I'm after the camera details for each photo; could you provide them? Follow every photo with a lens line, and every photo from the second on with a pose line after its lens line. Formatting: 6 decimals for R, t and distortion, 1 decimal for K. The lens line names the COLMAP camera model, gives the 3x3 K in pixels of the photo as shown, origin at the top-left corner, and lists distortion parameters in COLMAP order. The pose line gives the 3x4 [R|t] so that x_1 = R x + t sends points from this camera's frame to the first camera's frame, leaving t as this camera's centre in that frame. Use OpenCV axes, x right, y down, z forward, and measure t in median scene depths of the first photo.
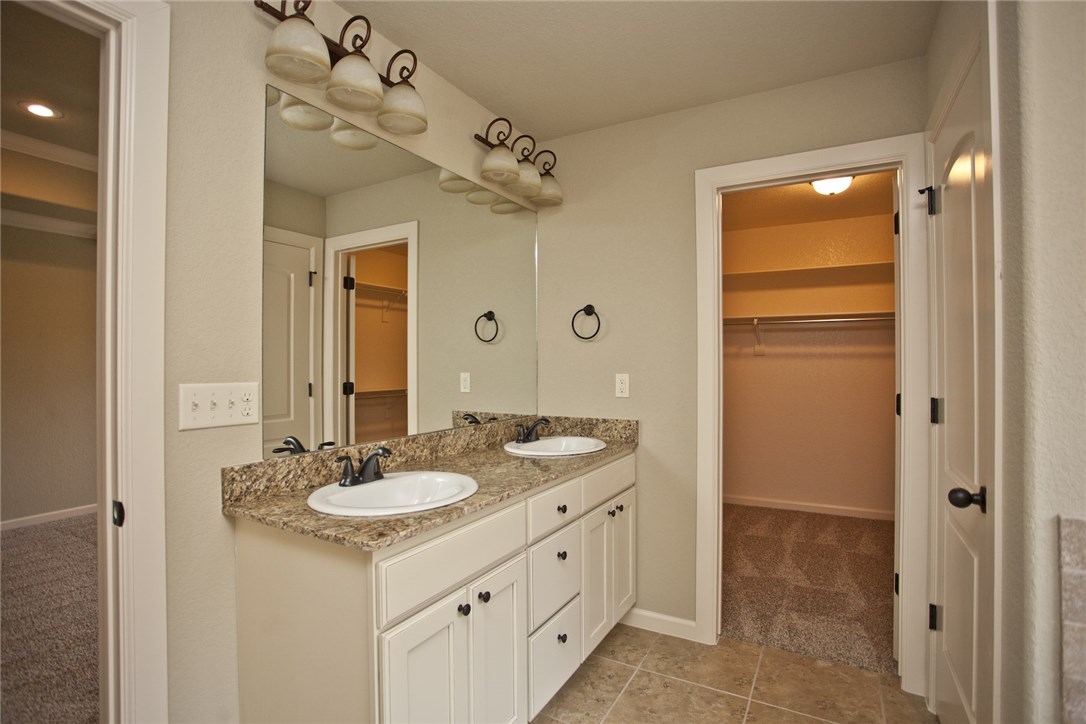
lens RADIAL K [[539.1, 0, 544.0], [0, 539.1, 360.7], [0, 0, 1]] dist [-0.041040, 0.009222]
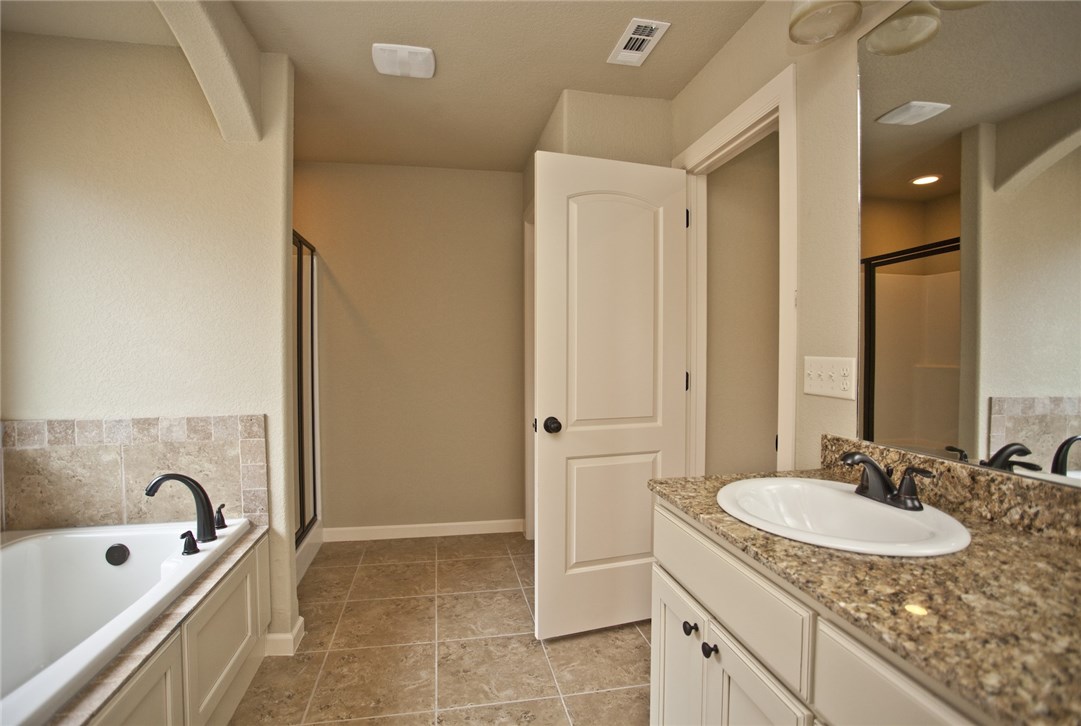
lens RADIAL K [[536.7, 0, 540.6], [0, 536.7, 361.2], [0, 0, 1]] dist [-0.041040, 0.009222]
pose [[-0.765820, 0.016757, -0.642837, 0.535424], [0.005492, 0.999794, 0.019519, 0.025170], [0.643032, 0.011417, -0.765754, 1.411152]]
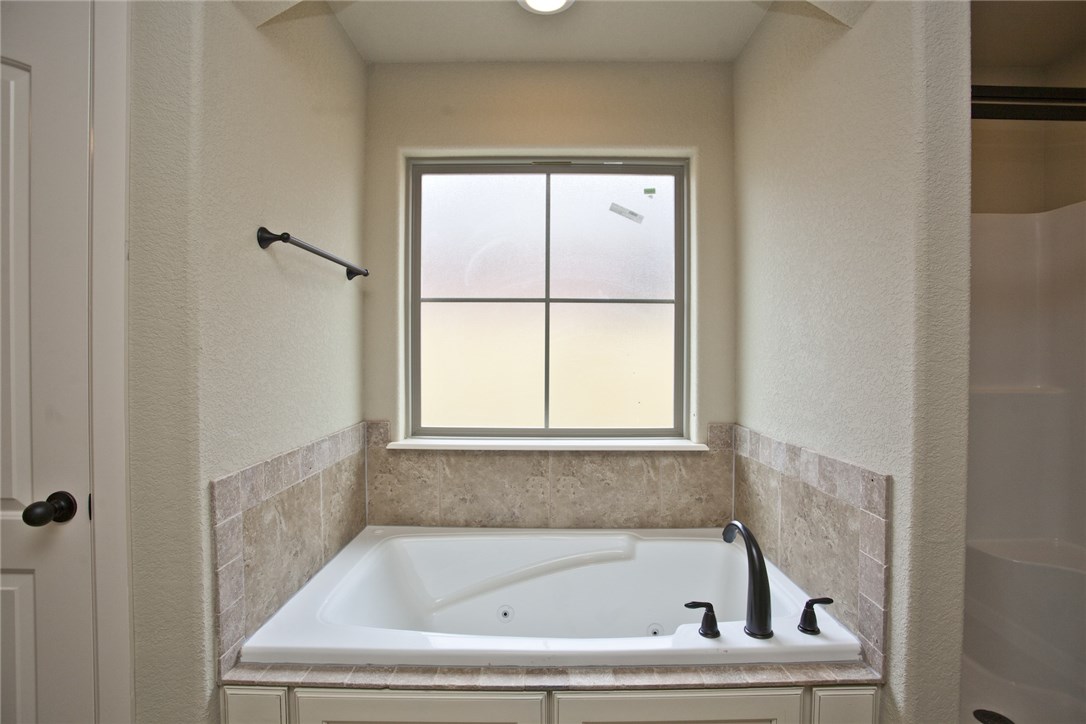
lens RADIAL K [[539.1, 0, 544.5], [0, 539.1, 359.0], [0, 0, 1]] dist [-0.041040, 0.009222]
pose [[-0.488376, -0.007709, 0.872600, -0.272426], [-0.002426, 0.999969, 0.007476, 0.012338], [-0.872630, 0.001535, -0.488379, 0.652674]]
